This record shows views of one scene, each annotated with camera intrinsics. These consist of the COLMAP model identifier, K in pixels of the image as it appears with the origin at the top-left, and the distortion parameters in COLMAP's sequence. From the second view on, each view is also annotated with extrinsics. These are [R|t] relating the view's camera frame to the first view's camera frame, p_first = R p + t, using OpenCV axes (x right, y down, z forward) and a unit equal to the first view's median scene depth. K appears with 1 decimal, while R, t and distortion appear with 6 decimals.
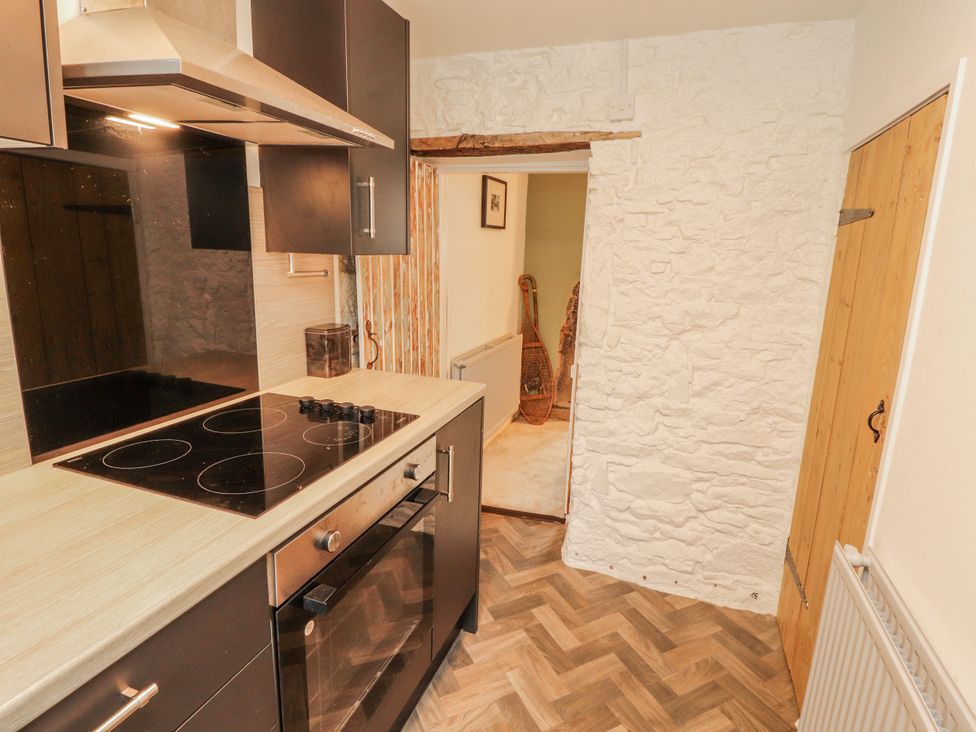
lens RADIAL K [[517.3, 0, 494.9], [0, 517.3, 351.3], [0, 0, 1]] dist [-0.000627, -0.012140]
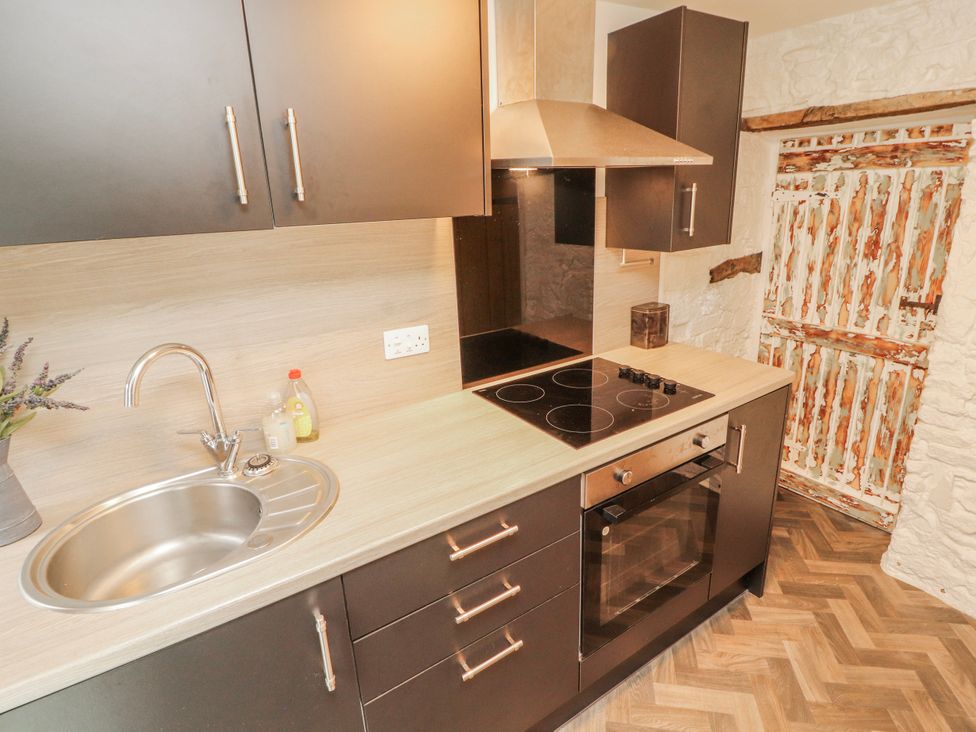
lens RADIAL K [[517.3, 0, 492.9], [0, 517.3, 345.3], [0, 0, 1]] dist [-0.000627, -0.012140]
pose [[0.797787, 0.105321, -0.593670, 0.104556], [-0.052859, 0.993052, 0.105141, -0.063589], [0.600618, -0.052499, 0.797810, -0.173373]]
